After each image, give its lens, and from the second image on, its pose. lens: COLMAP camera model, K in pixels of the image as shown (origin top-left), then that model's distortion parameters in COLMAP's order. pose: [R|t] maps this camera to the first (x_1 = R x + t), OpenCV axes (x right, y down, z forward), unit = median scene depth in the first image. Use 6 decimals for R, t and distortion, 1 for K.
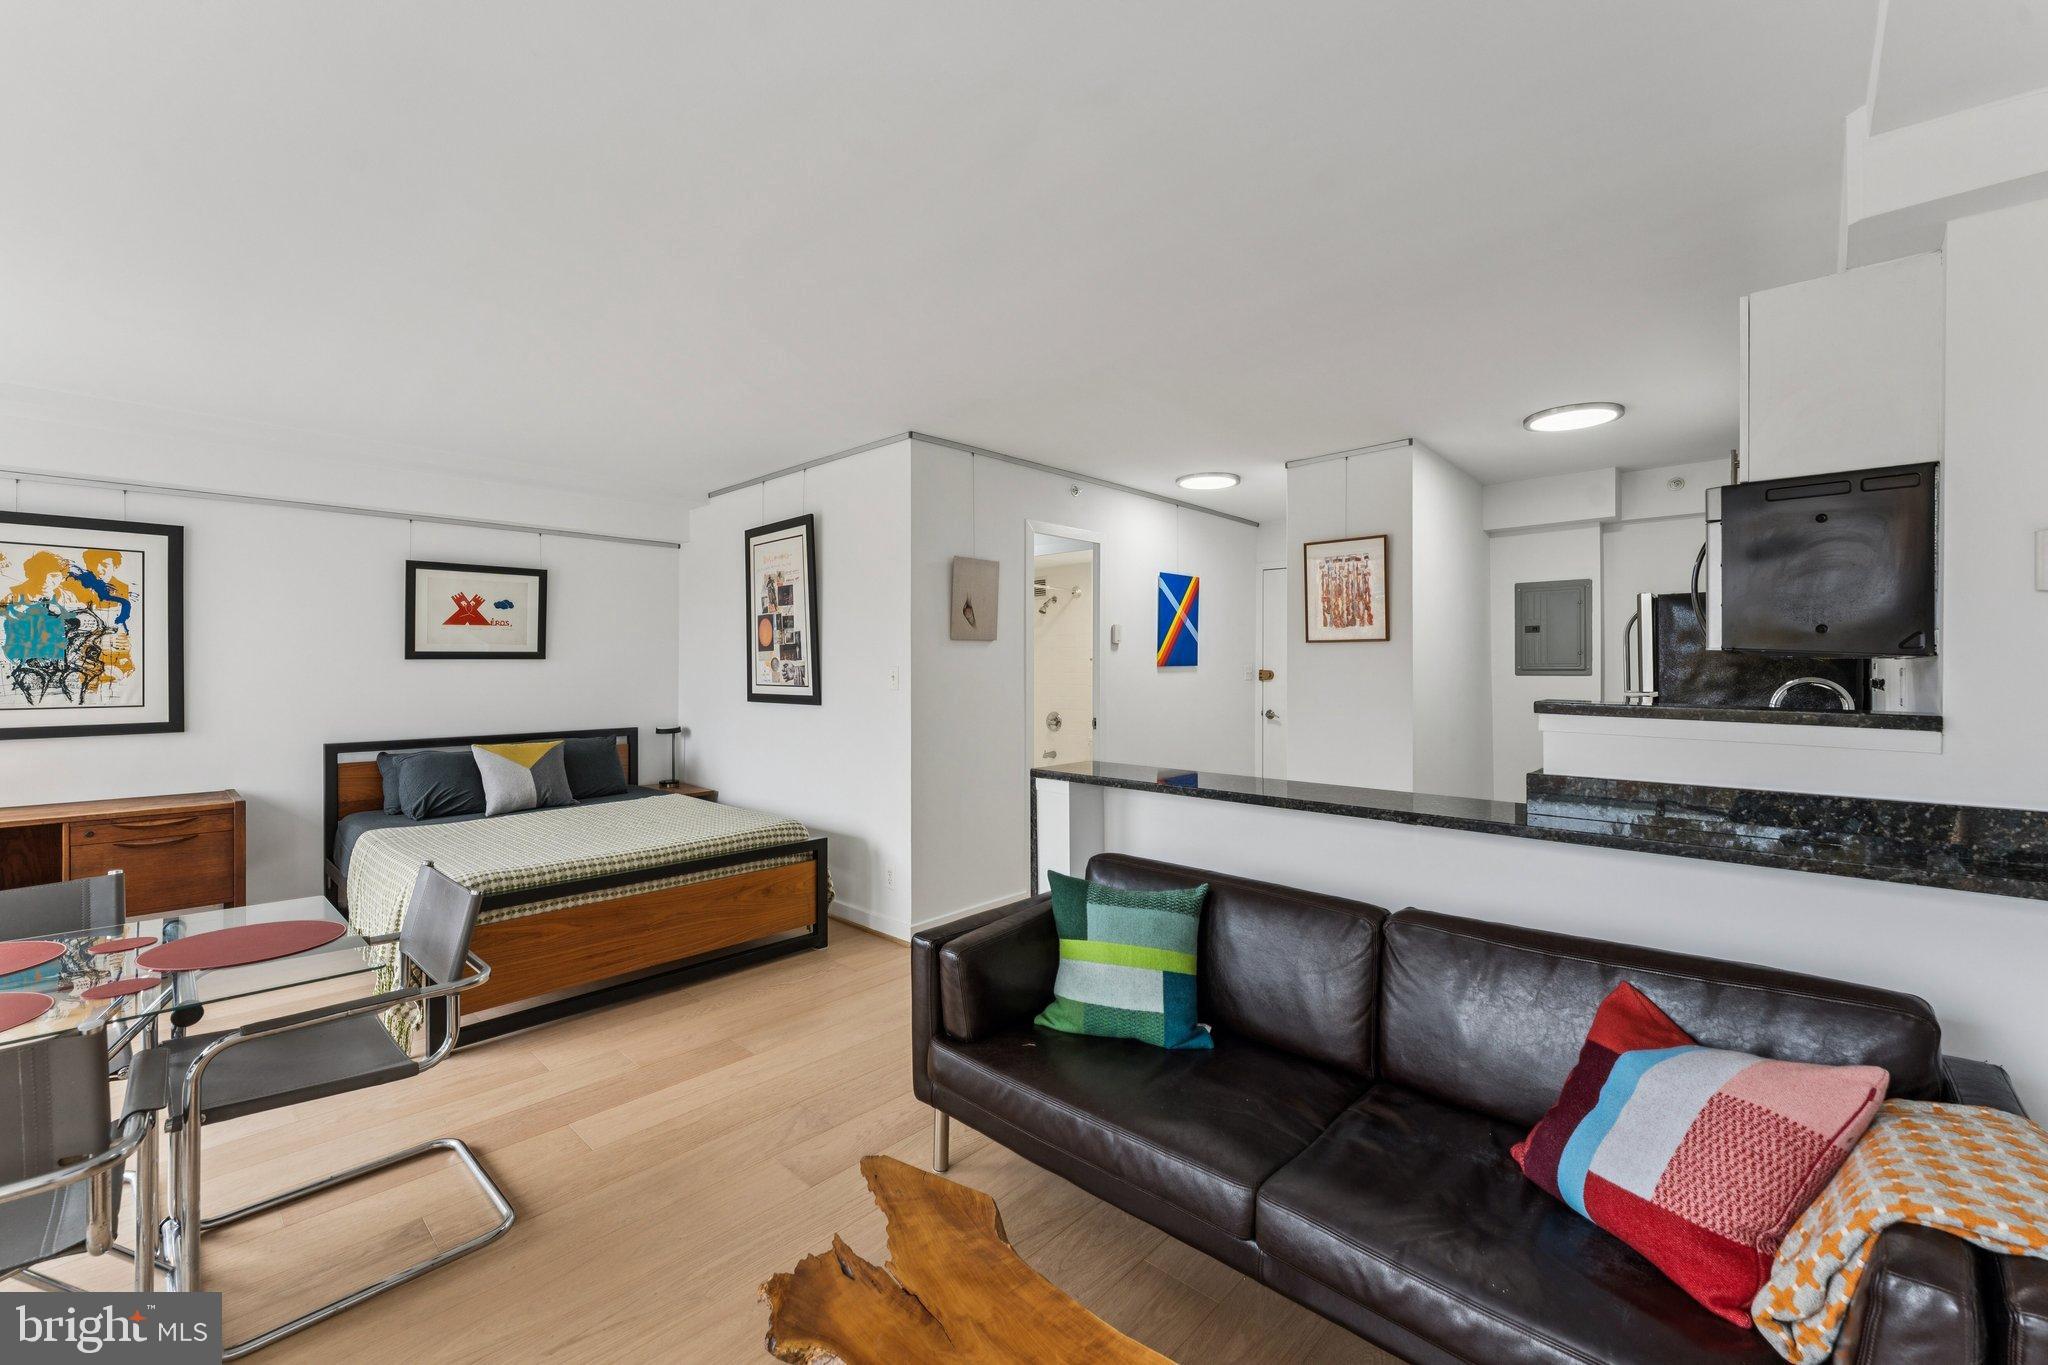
lens RADIAL K [[819.5, 0, 1029.5], [0, 819.5, 668.7], [0, 0, 1]] dist [-0.002046, -0.000147]
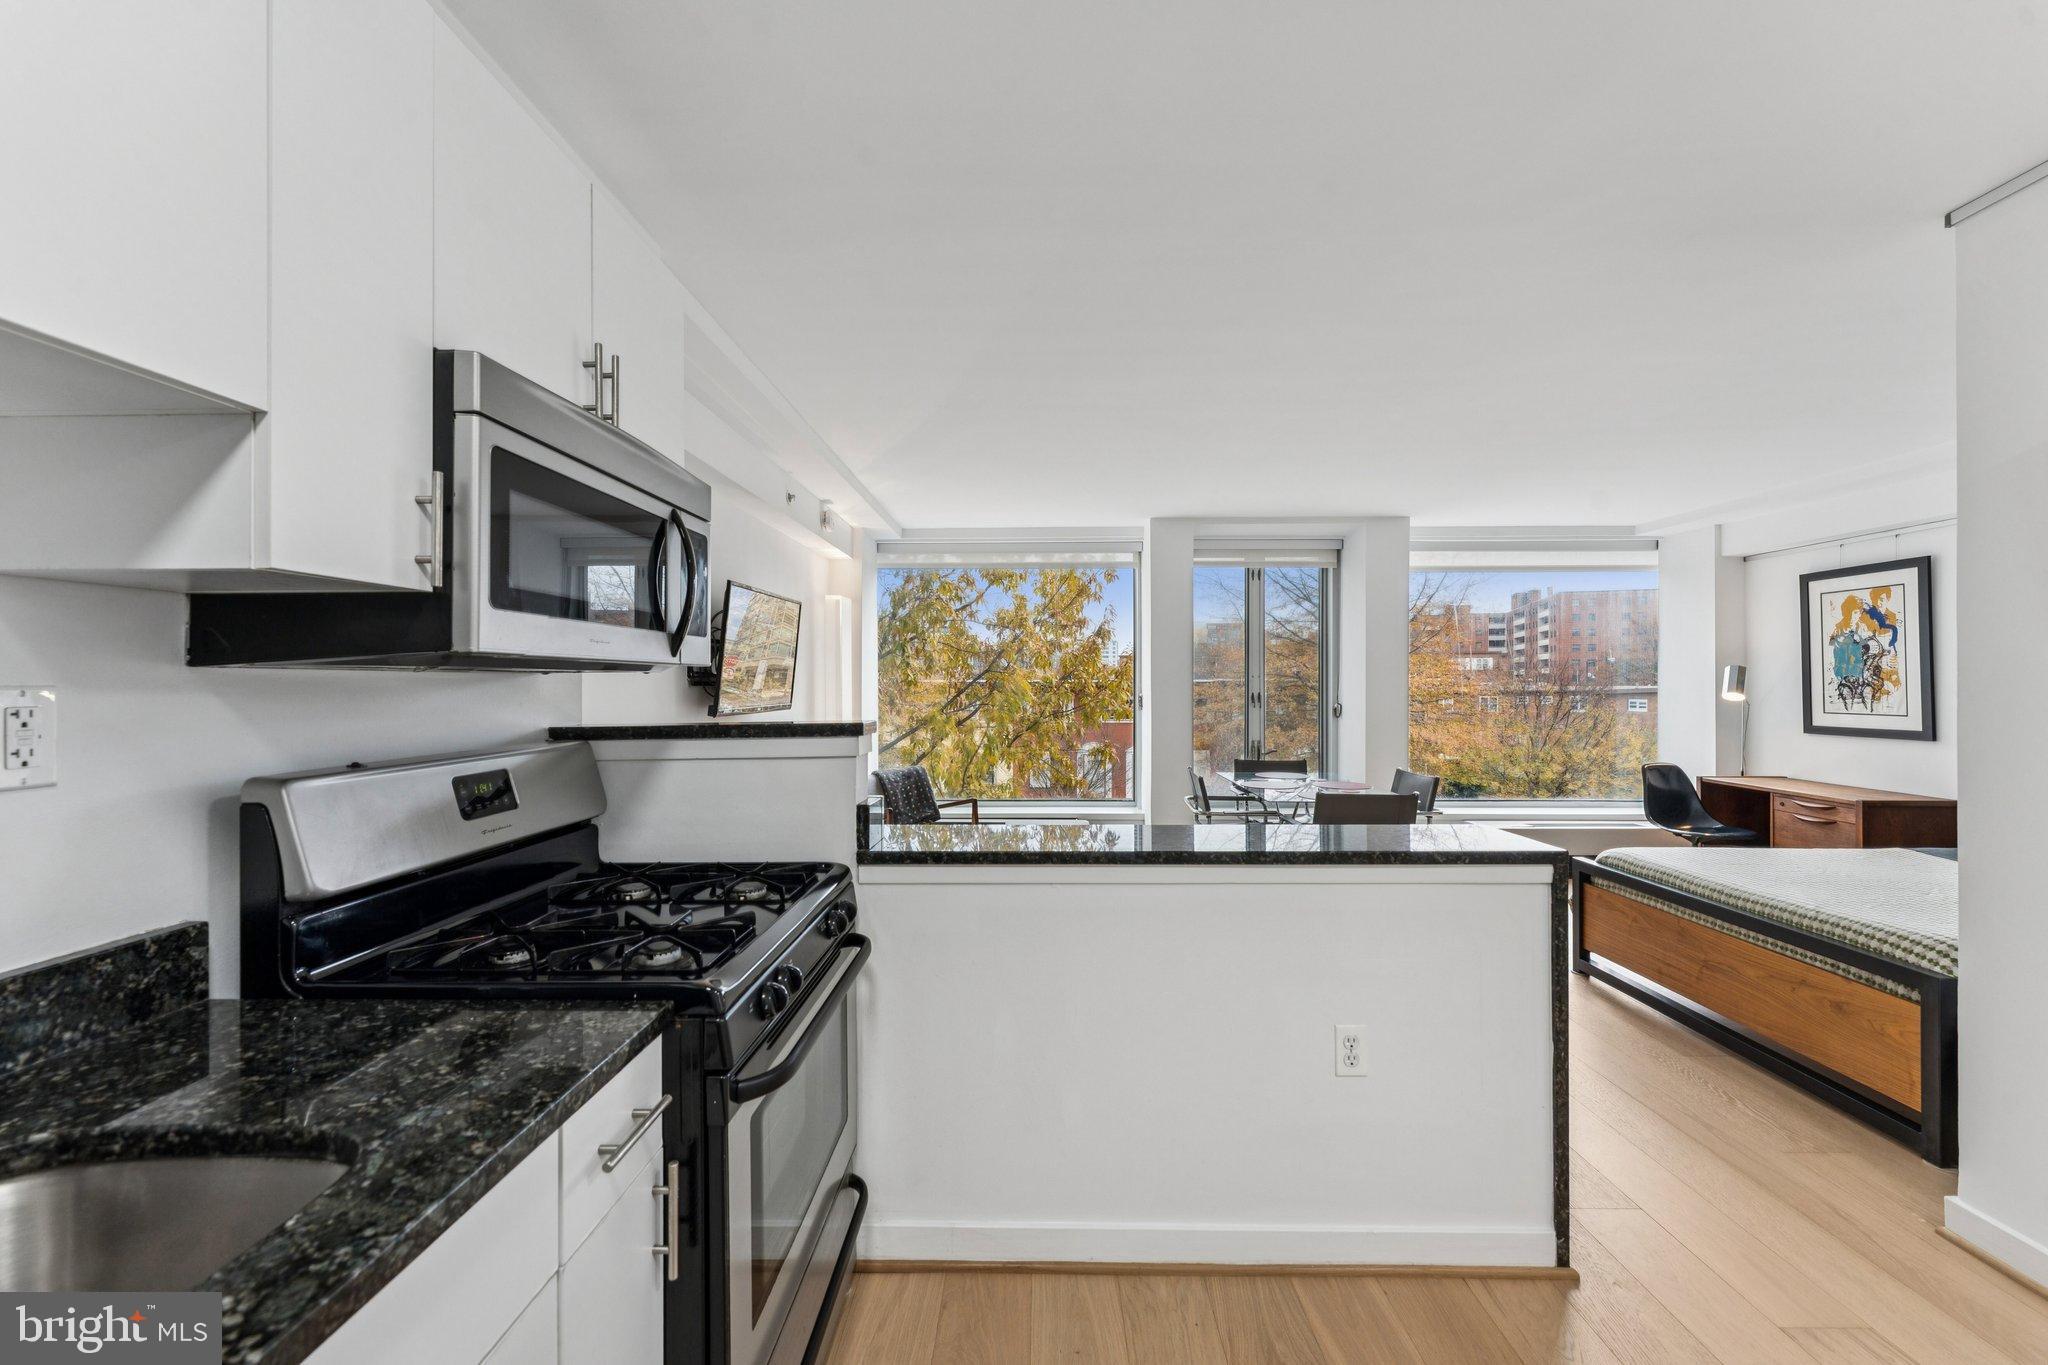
lens RADIAL K [[819.5, 0, 1024.9], [0, 819.5, 682.5], [0, 0, 1]] dist [-0.002046, -0.000147]
pose [[-0.751345, -0.001637, -0.659908, 0.642102], [-0.002260, 0.999997, 0.000093, 0.000736], [0.659906, 0.001561, -0.751346, 1.059713]]
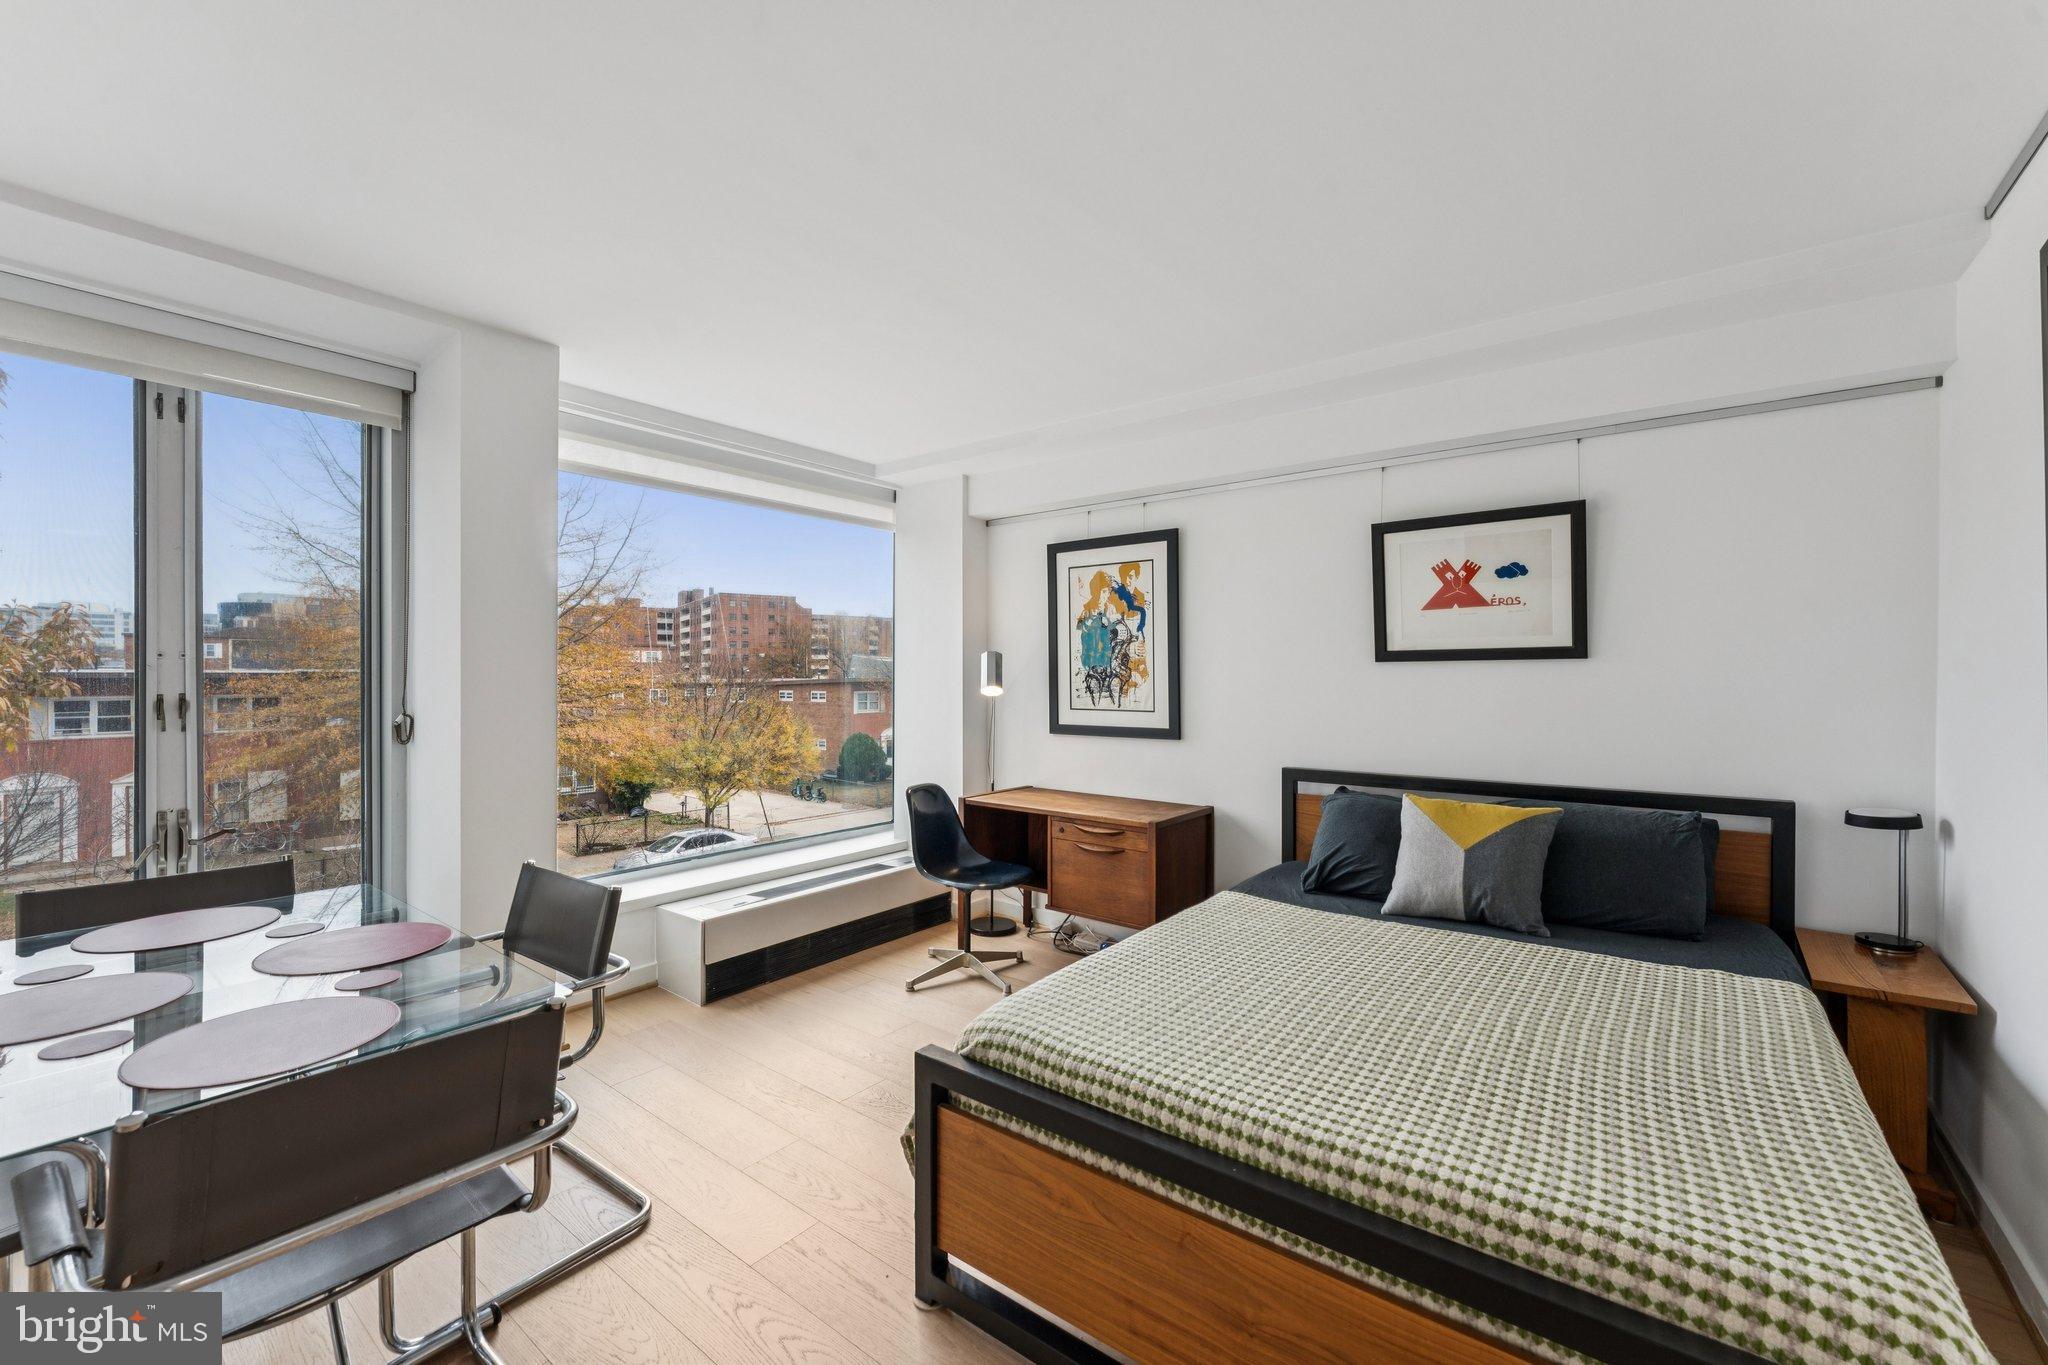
lens RADIAL K [[819.5, 0, 1027.3], [0, 819.5, 677.9], [0, 0, 1]] dist [-0.002046, -0.000147]
pose [[0.090637, 0.000664, -0.995884, -0.084195], [-0.003477, 0.999994, 0.000350, 0.003978], [0.995878, 0.003431, 0.090638, 0.760811]]
